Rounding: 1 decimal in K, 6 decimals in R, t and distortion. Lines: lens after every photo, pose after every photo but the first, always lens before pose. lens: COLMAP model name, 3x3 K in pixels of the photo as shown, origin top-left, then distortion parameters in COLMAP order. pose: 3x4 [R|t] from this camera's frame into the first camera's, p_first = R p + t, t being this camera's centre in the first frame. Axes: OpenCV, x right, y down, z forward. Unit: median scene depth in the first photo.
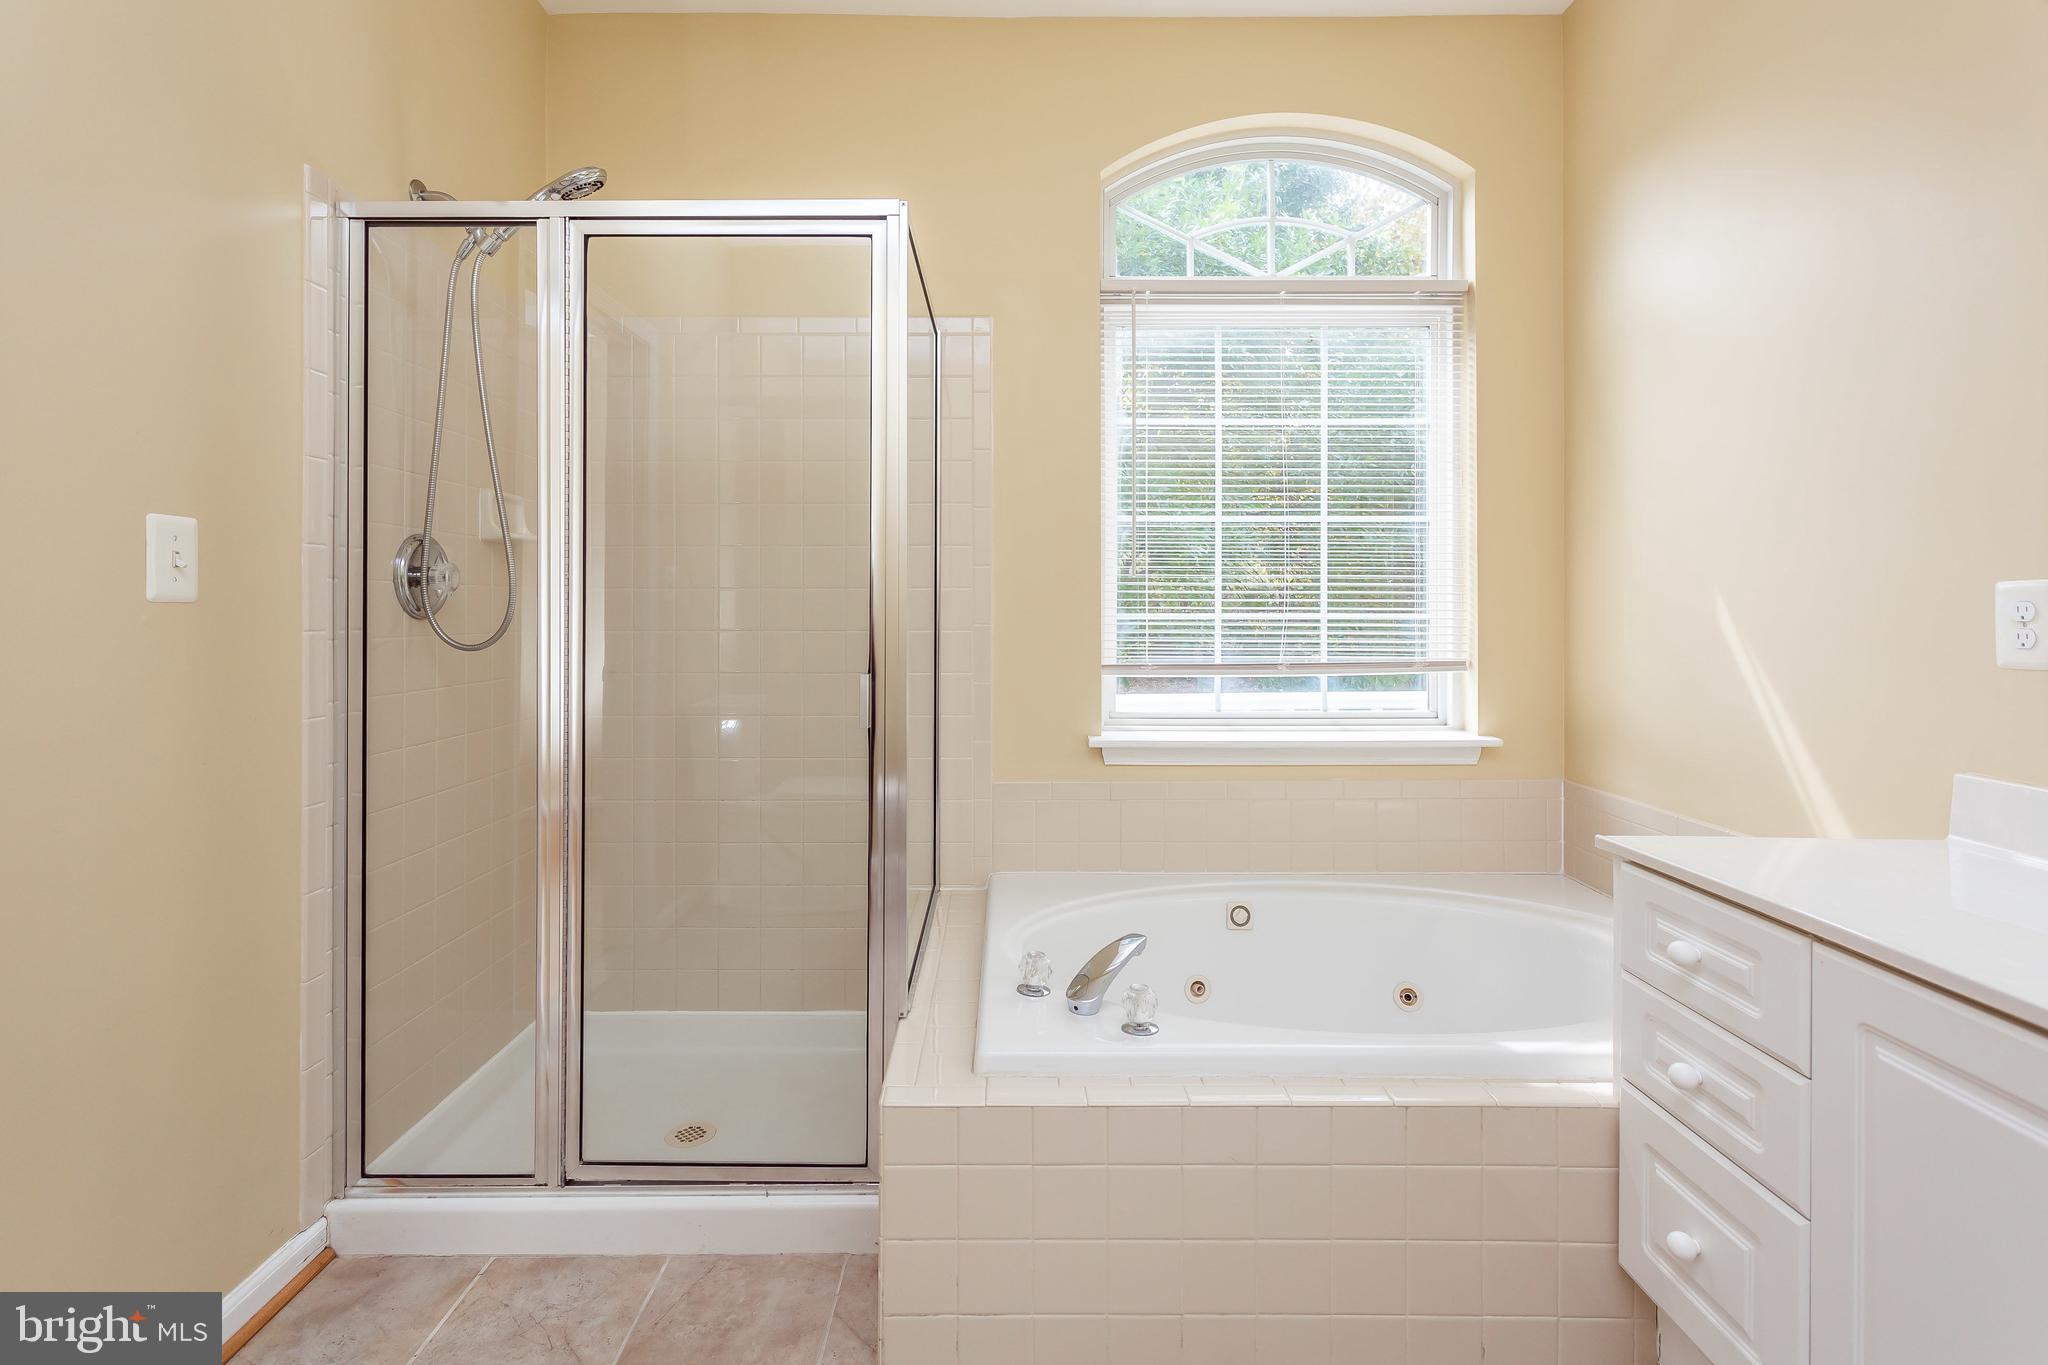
lens RADIAL K [[1012.5, 0, 988.4], [0, 1012.5, 680.5], [0, 0, 1]] dist [0.002440, 0.000518]
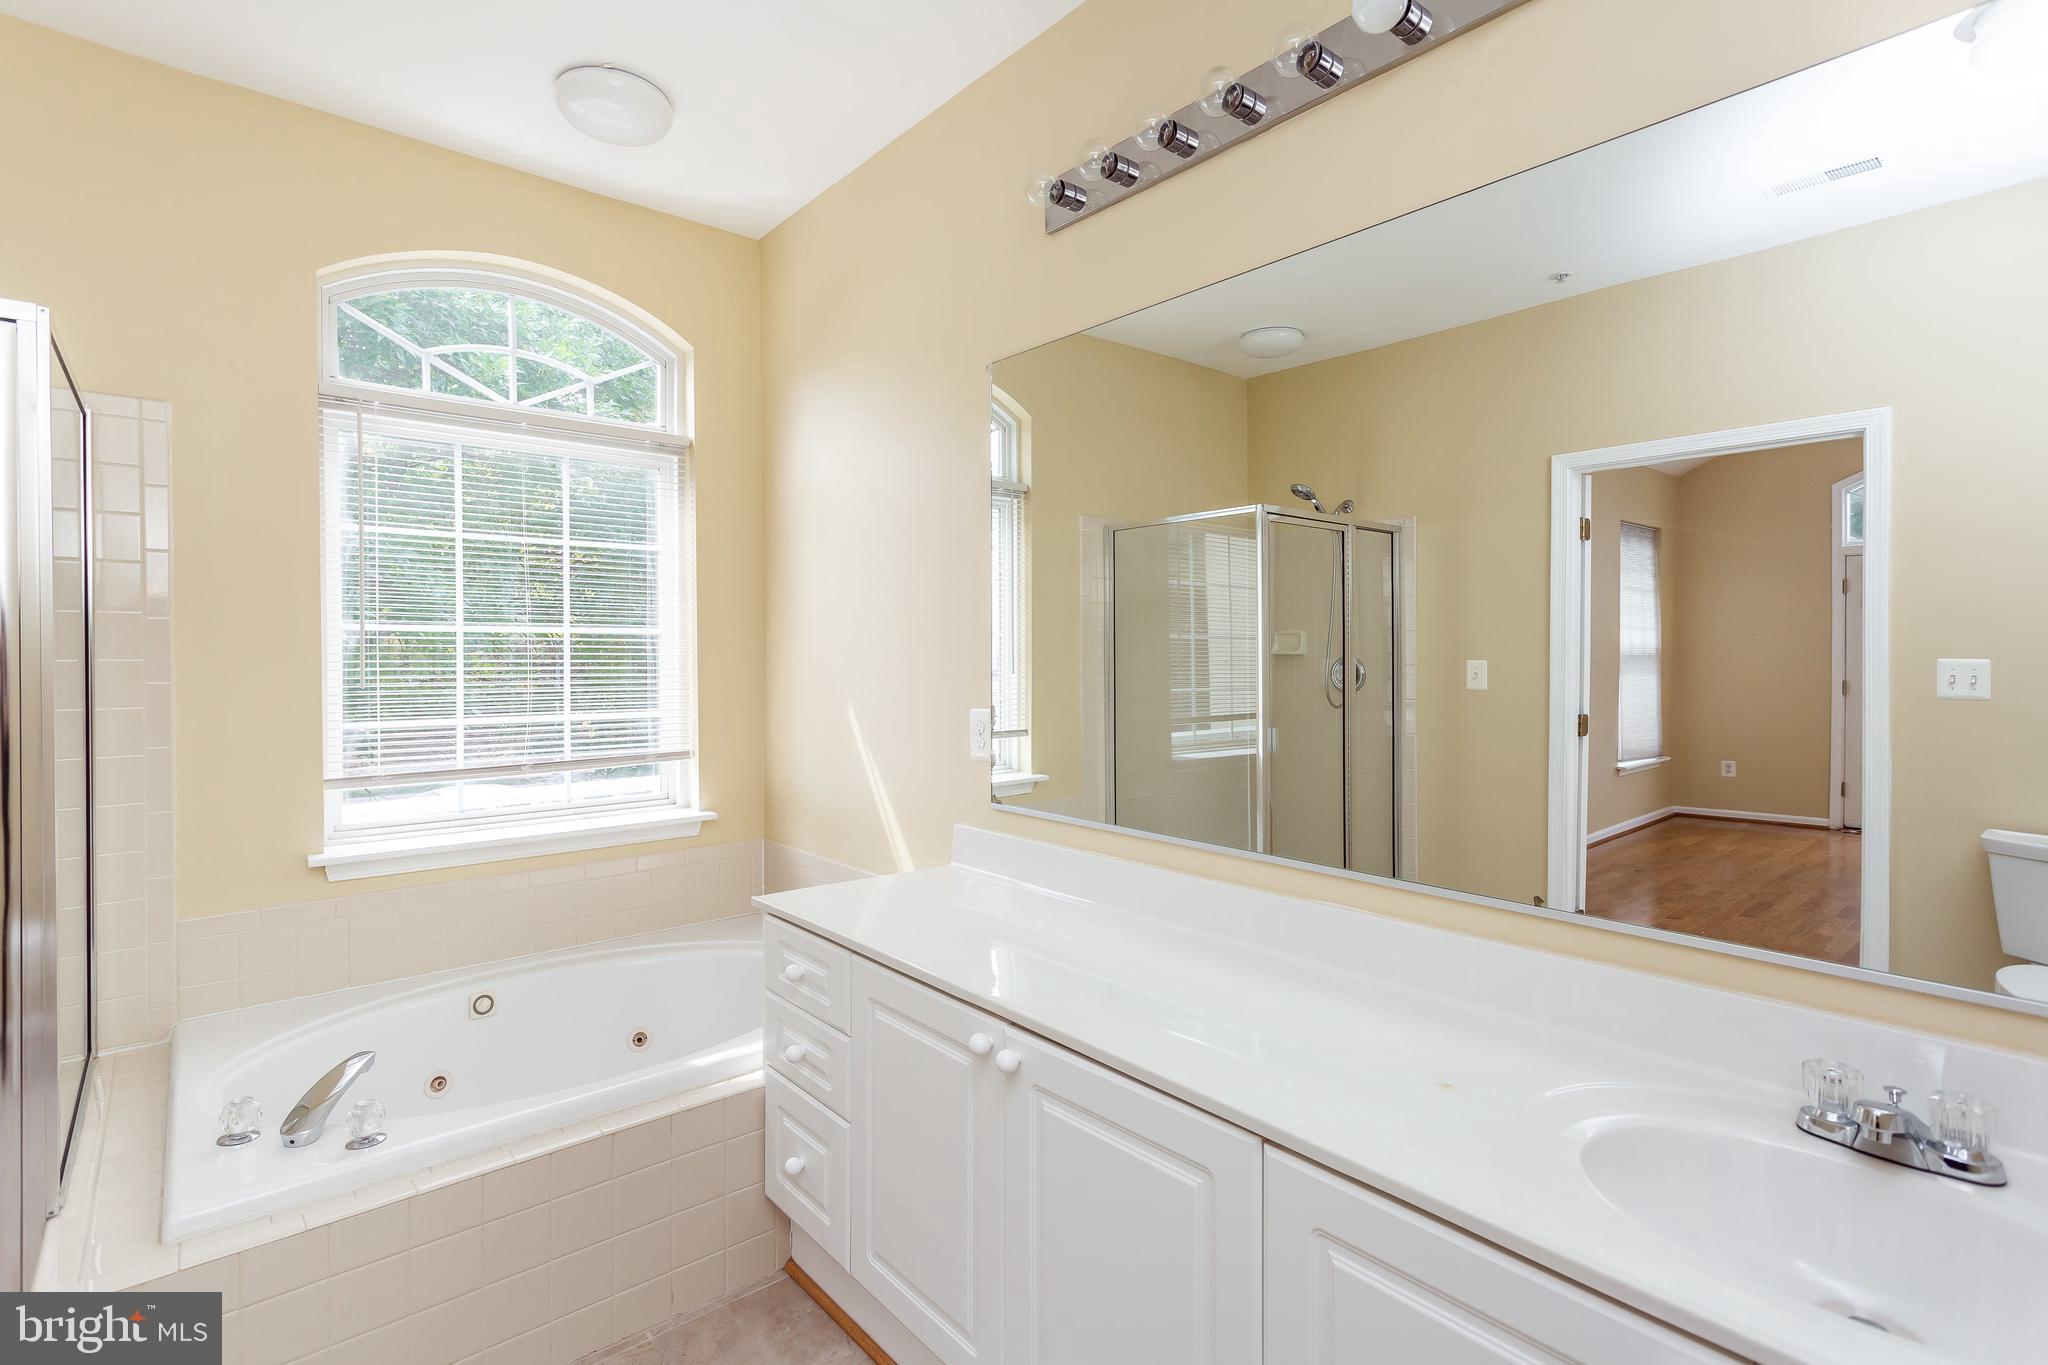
lens RADIAL K [[959.3, 0, 1045.3], [0, 959.3, 675.8], [0, 0, 1]] dist [0.003676, -0.000197]
pose [[0.732028, -0.004487, 0.681260, -0.017371], [0.038451, 0.998656, -0.034740, -0.084671], [-0.680189, 0.051626, 0.731217, -0.255405]]
